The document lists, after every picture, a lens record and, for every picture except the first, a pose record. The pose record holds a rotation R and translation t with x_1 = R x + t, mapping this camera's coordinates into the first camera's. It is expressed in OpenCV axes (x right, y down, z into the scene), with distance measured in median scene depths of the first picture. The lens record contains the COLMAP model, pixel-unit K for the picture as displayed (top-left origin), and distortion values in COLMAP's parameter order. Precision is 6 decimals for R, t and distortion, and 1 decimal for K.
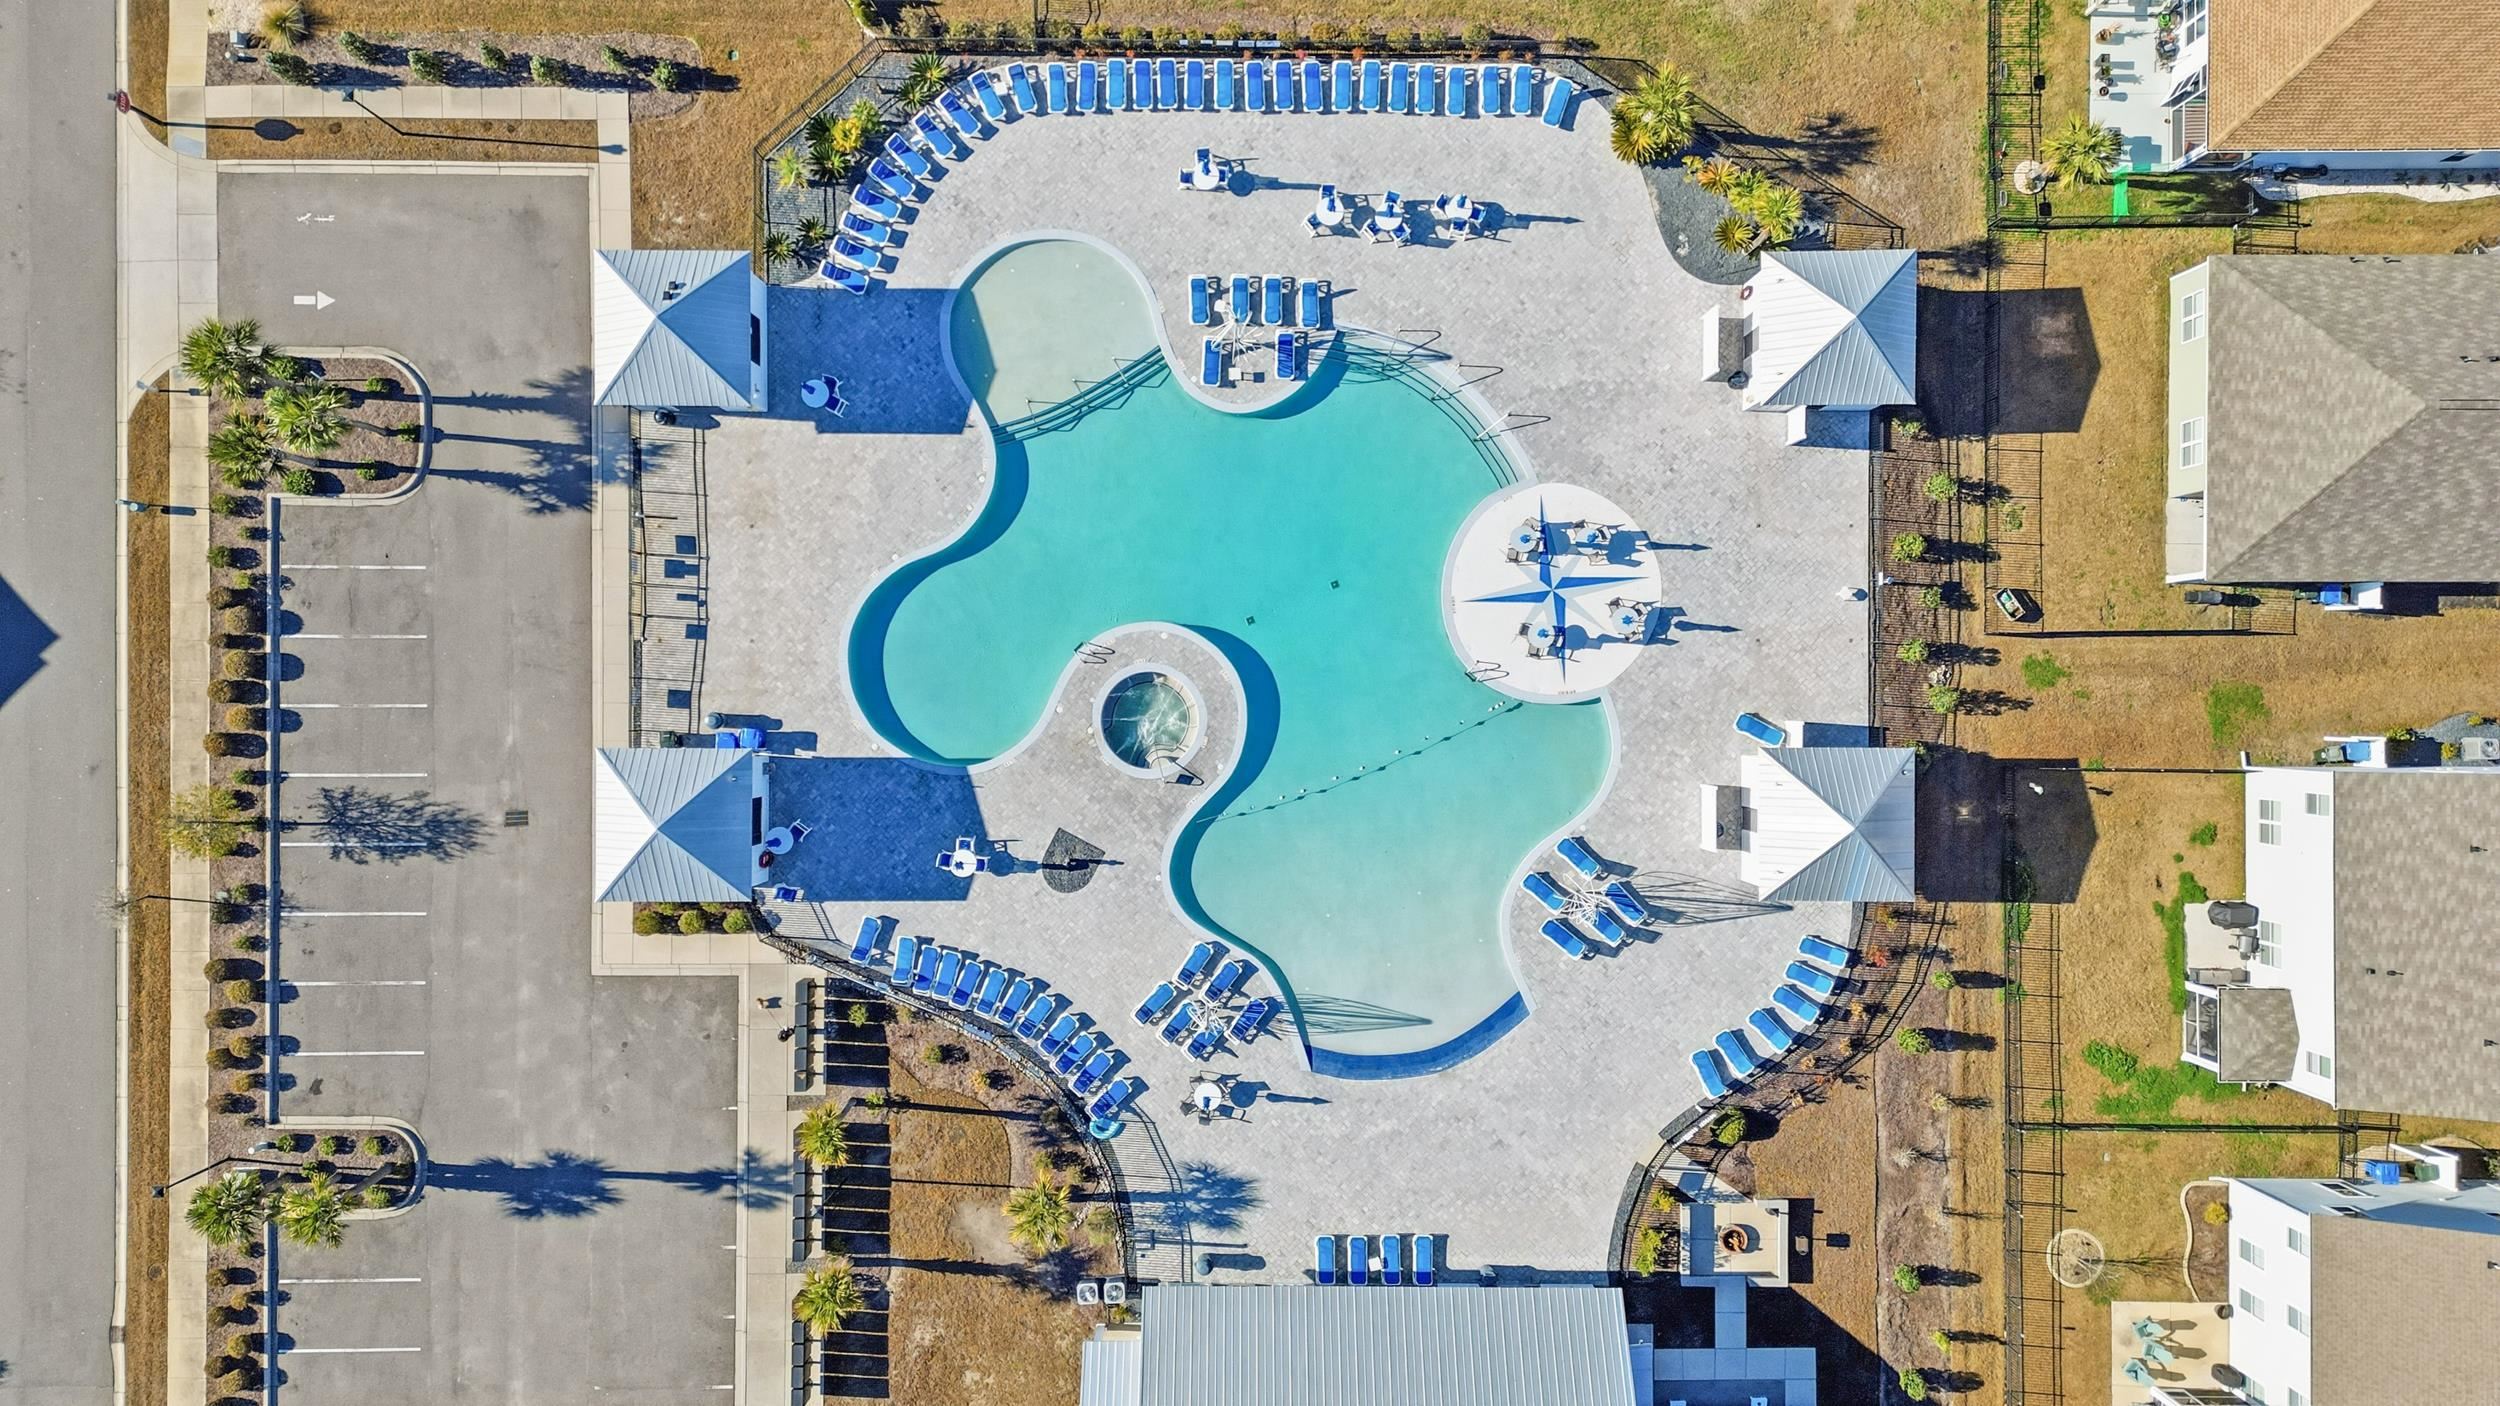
lens RADIAL K [[1735.4, 0, 1250.0], [0, 1735.4, 703.0], [0, 0, 1]] dist [0.090624, -0.075827]
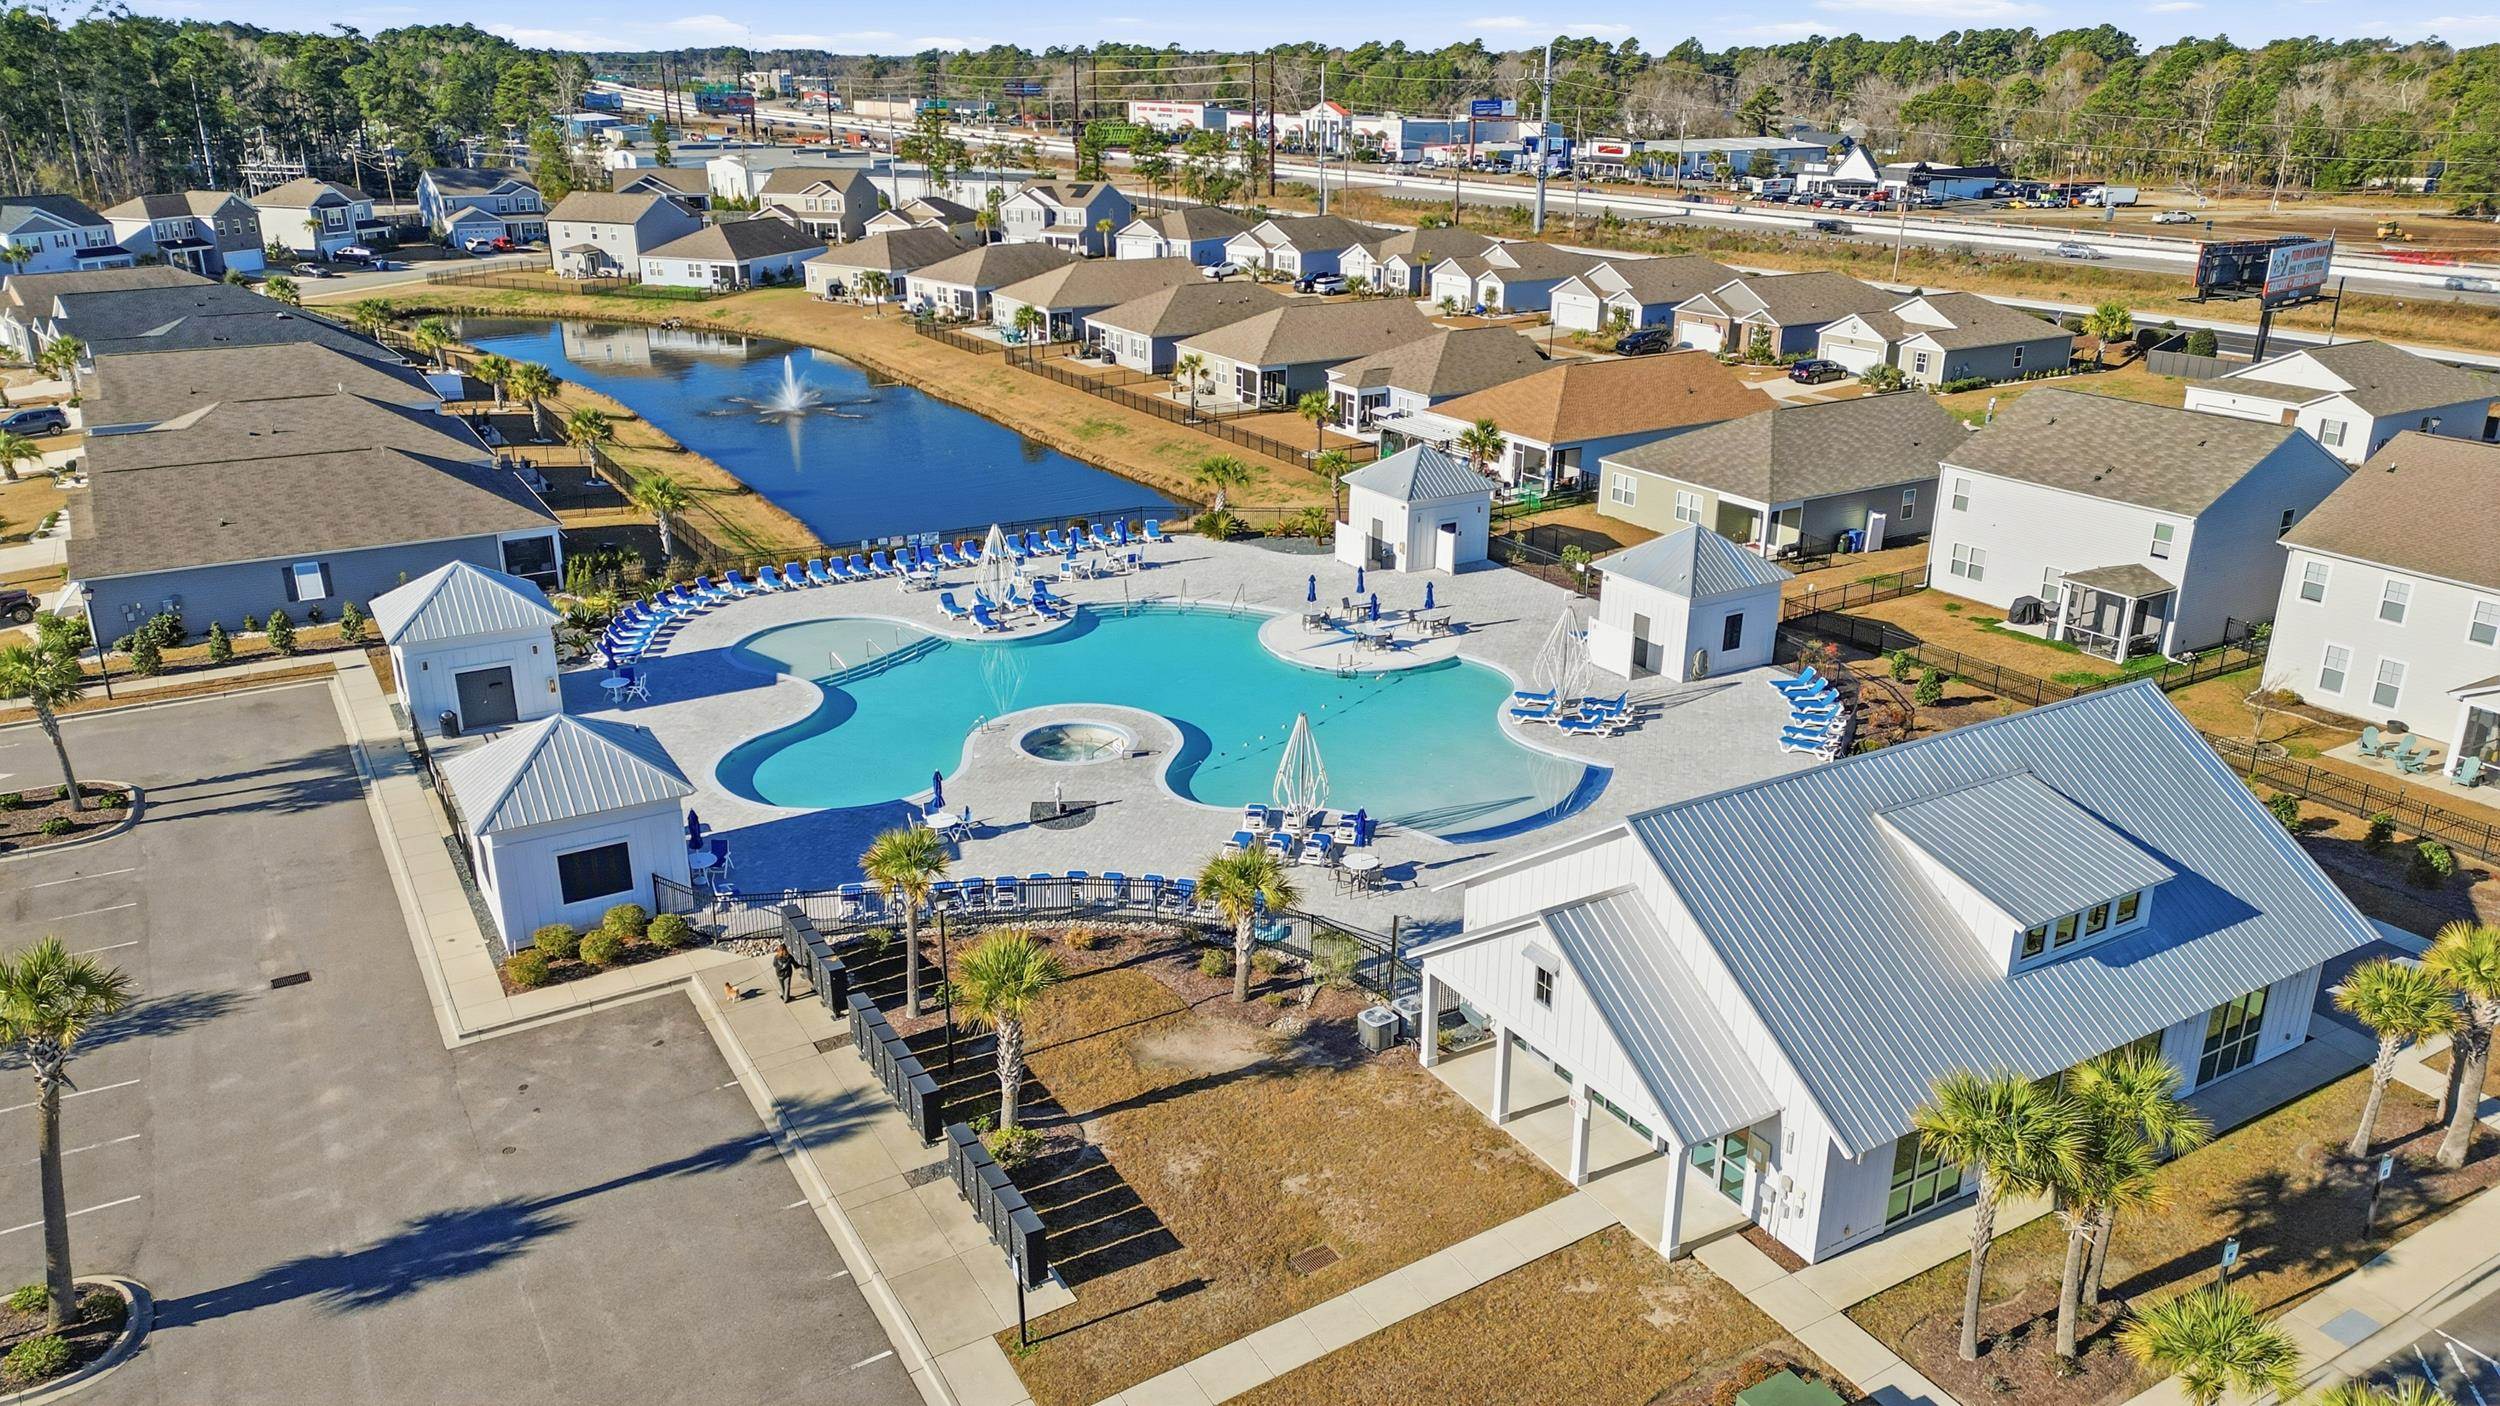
lens RADIAL K [[1735.4, 0, 1250.0], [0, 1735.4, 703.0], [0, 0, 1]] dist [0.090624, -0.075827]
pose [[0.858014, -0.177224, 0.482083, -0.411904], [0.513626, 0.294089, -0.806040, 0.779461], [0.001074, 0.939203, 0.343360, 0.667890]]
